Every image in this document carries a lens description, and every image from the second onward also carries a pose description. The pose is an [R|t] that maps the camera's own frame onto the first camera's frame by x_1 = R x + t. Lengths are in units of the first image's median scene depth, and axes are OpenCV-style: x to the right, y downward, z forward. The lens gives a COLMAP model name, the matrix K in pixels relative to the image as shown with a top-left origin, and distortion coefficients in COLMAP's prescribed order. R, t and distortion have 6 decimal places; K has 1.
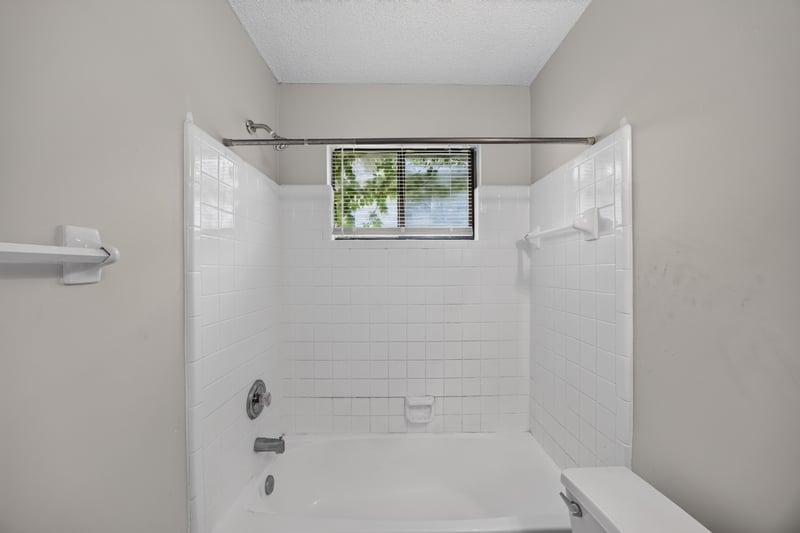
lens RADIAL K [[303.2, 0, 398.9], [0, 303.2, 269.3], [0, 0, 1]] dist [-0.020094, 0.004683]
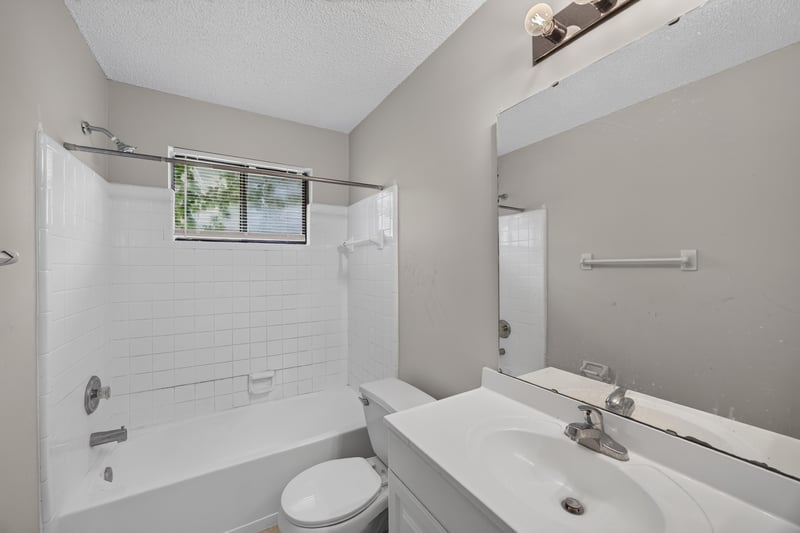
lens RADIAL K [[303.2, 0, 401.9], [0, 303.2, 267.7], [0, 0, 1]] dist [-0.020094, 0.004683]
pose [[0.852174, -0.002478, 0.523253, -0.090263], [0.000231, 0.999990, 0.004359, -0.003509], [-0.523259, -0.003594, 0.852166, -0.352825]]
